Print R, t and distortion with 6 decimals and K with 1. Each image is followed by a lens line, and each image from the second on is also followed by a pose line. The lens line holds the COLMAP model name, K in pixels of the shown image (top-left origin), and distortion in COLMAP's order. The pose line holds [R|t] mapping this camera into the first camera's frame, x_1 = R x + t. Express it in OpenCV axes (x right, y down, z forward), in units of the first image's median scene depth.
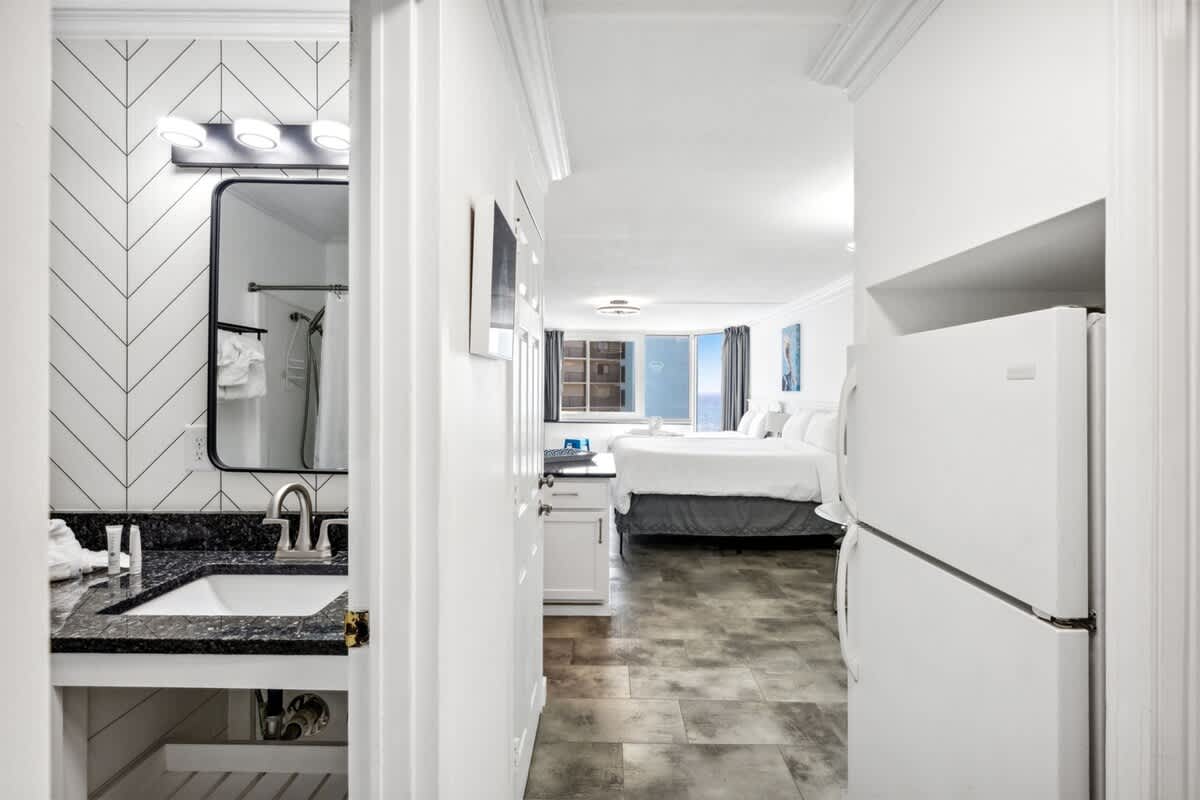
lens RADIAL K [[565.7, 0, 596.4], [0, 565.7, 403.1], [0, 0, 1]] dist [0.015860, 0.001042]
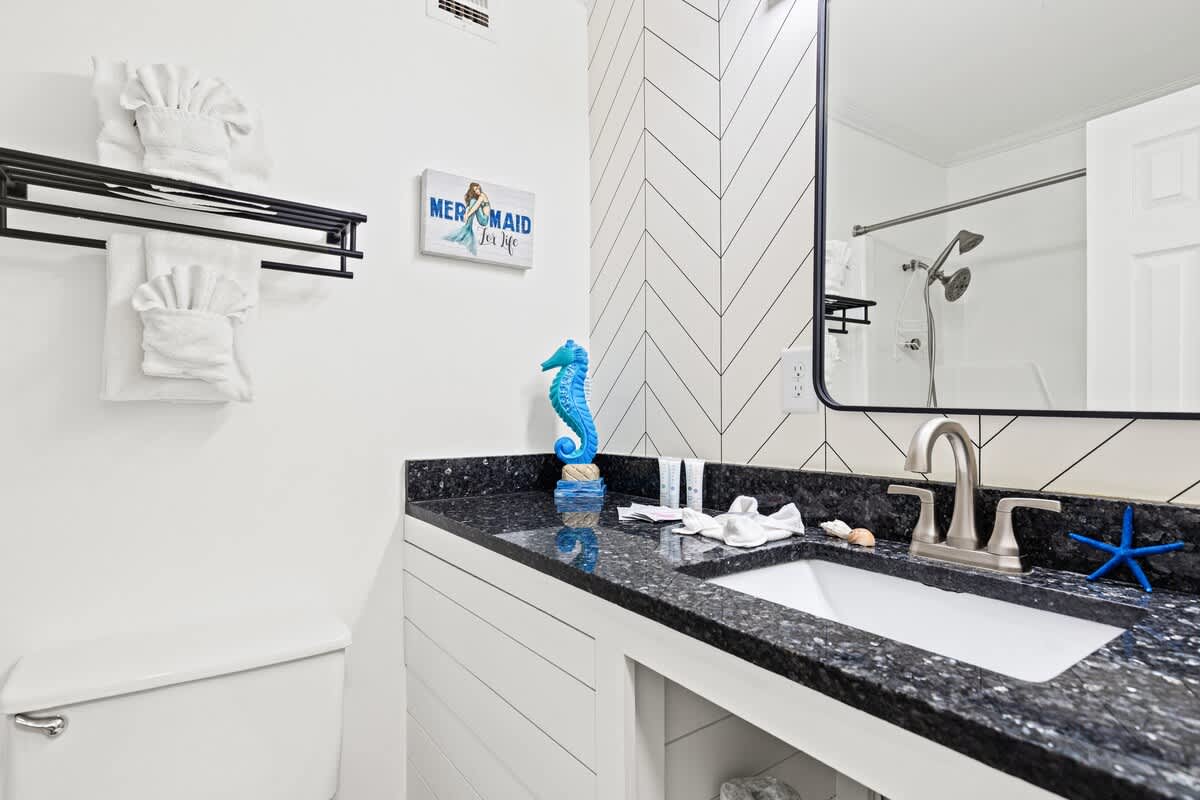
lens RADIAL K [[615.5, 0, 596.7], [0, 615.5, 405.4], [0, 0, 1]] dist [0.014025, -0.001215]
pose [[0.601943, -0.011233, -0.798460, -0.249865], [-0.020067, 0.999372, -0.029188, 0.145990], [0.798287, 0.033592, 0.601340, 0.357433]]
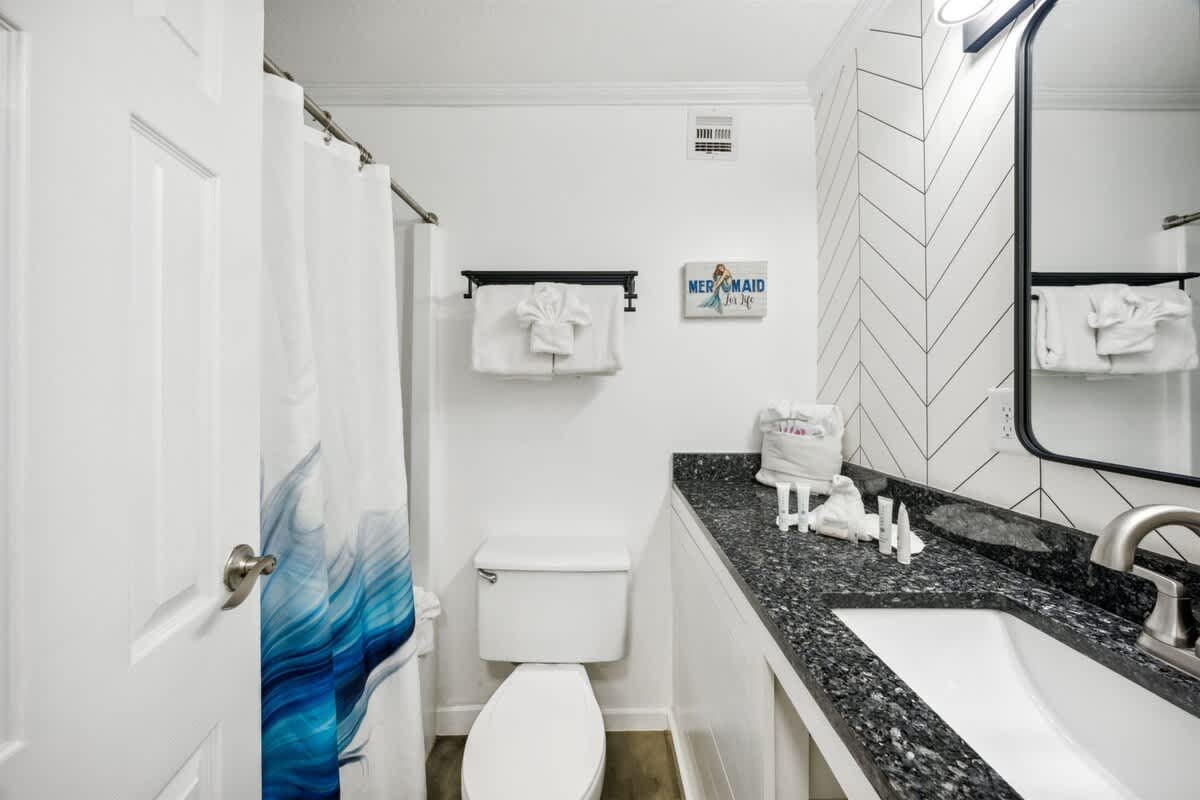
lens RADIAL K [[407.3, 0, 595.0], [0, 407.3, 380.7], [0, 0, 1]] dist [-0.007663, 0.000257]
pose [[0.016079, -0.018030, -0.999708, -0.205794], [-0.025629, 0.999501, -0.018438, 0.052836], [0.999542, 0.025918, 0.015609, 0.496888]]
